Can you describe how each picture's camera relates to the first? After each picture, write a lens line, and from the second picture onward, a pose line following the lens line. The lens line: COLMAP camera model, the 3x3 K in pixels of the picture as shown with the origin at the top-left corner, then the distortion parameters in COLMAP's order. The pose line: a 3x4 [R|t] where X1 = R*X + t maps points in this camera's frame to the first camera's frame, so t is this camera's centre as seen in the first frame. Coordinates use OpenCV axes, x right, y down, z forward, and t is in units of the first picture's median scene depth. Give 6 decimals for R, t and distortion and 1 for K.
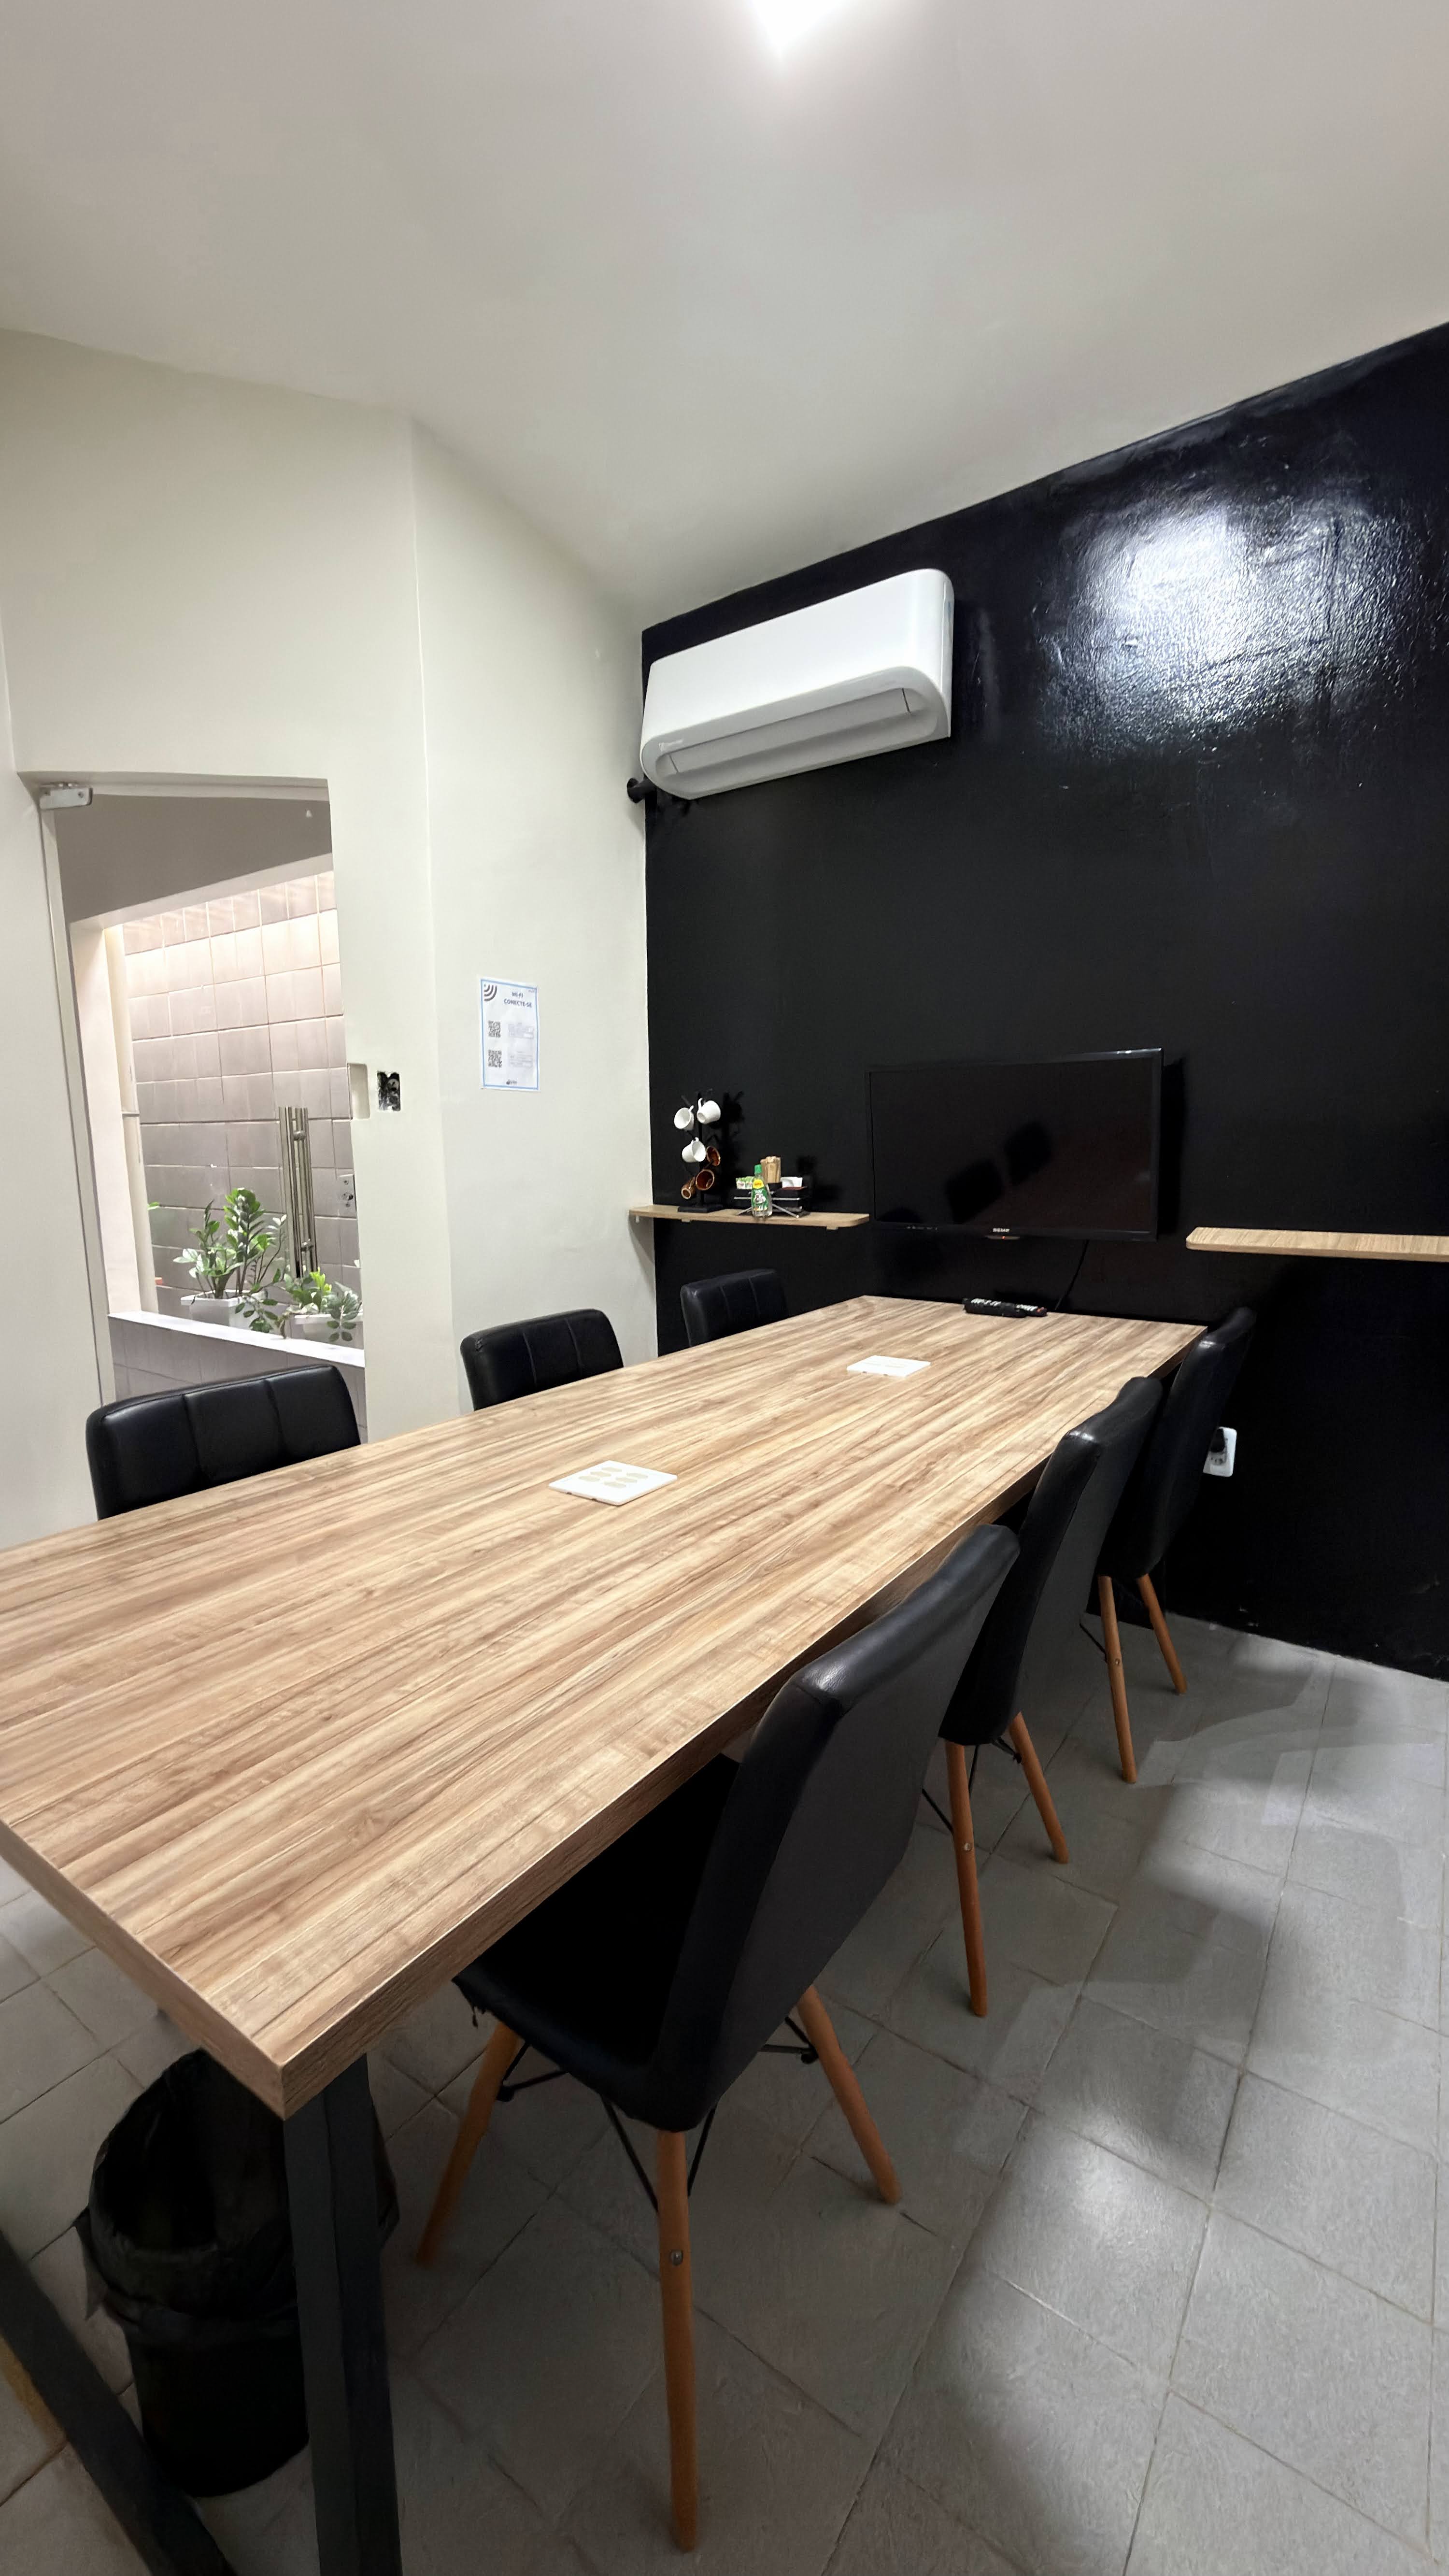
lens RADIAL K [[1034.2, 0, 719.2], [0, 1034.2, 1288.5], [0, 0, 1]] dist [-0.002903, 0.001340]
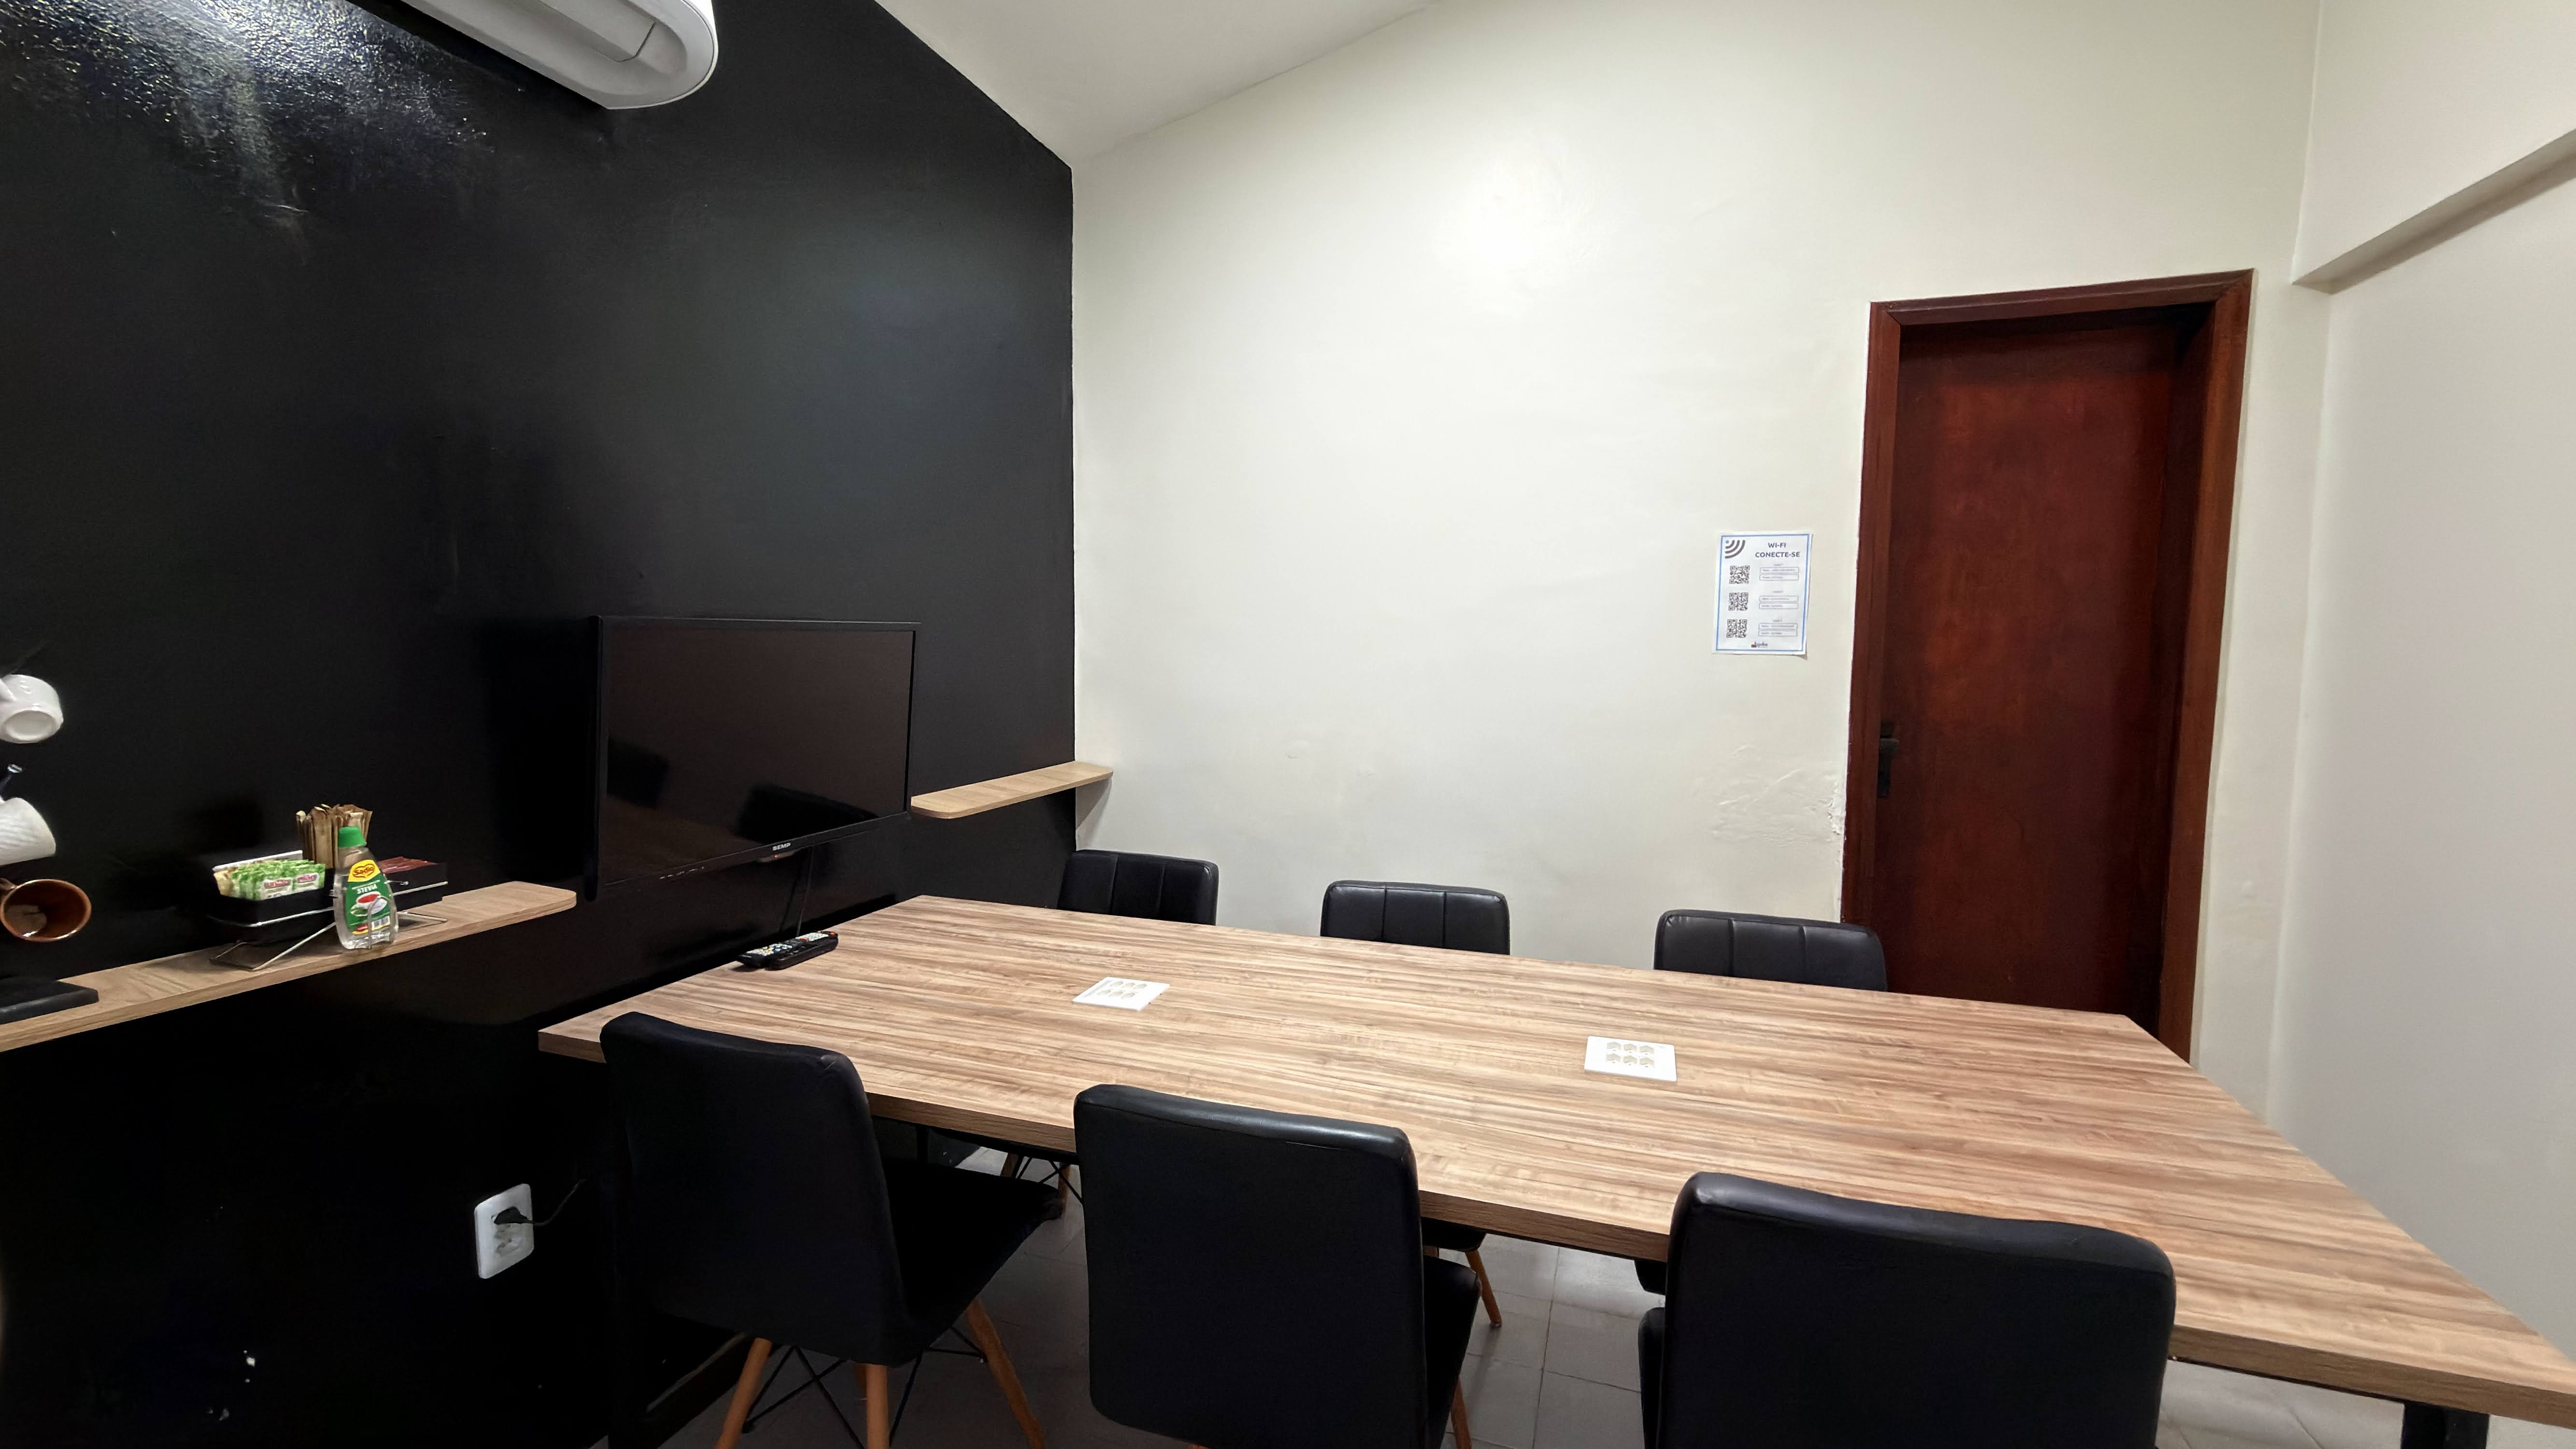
lens RADIAL K [[1034.2, 0, 1290.9], [0, 1034.2, 716.4], [0, 0, 1]] dist [-0.002903, 0.001340]
pose [[-0.297189, -0.059474, 0.952965, -0.744408], [0.141237, 0.984341, 0.105478, -0.242367], [-0.944315, 0.165941, -0.284136, 1.176464]]
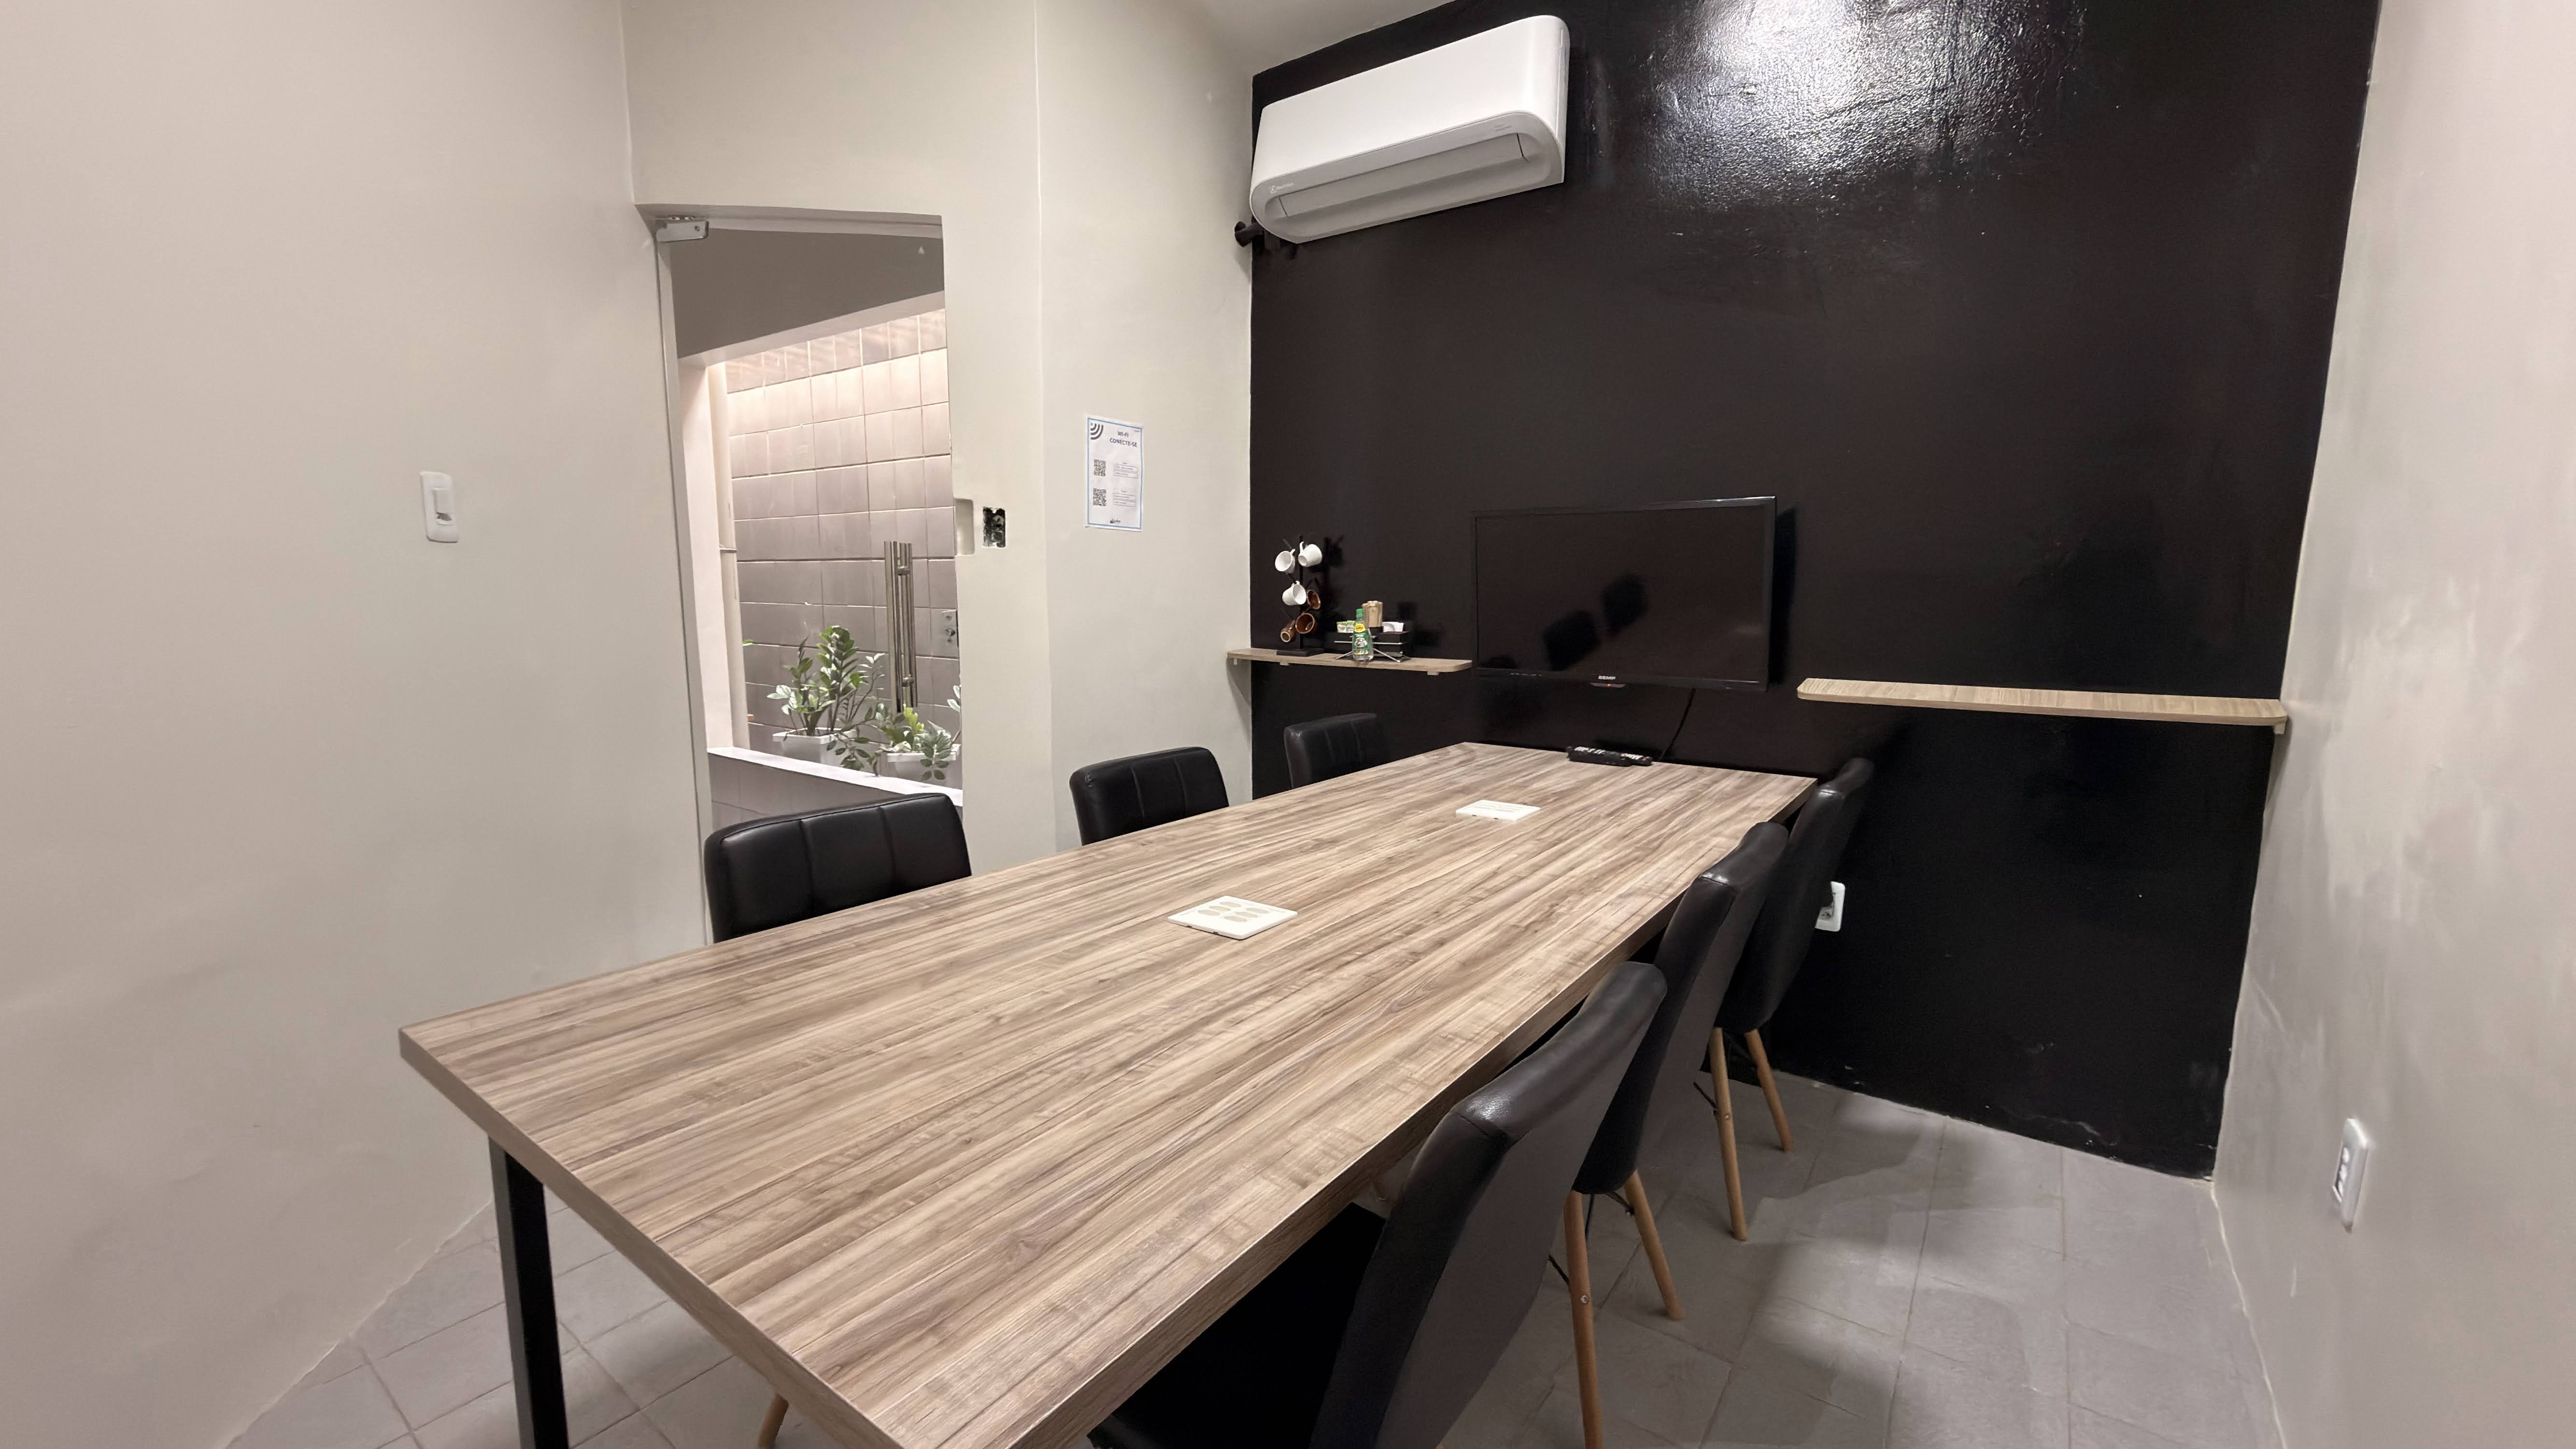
lens RADIAL K [[1034.2, 0, 1282.8], [0, 1034.2, 726.5], [0, 0, 1]] dist [-0.002903, 0.001340]
pose [[0.999743, 0.019161, -0.012084, -0.034565], [-0.019328, 0.999718, -0.013824, 0.013847], [0.011815, 0.014054, 0.999831, 0.009035]]
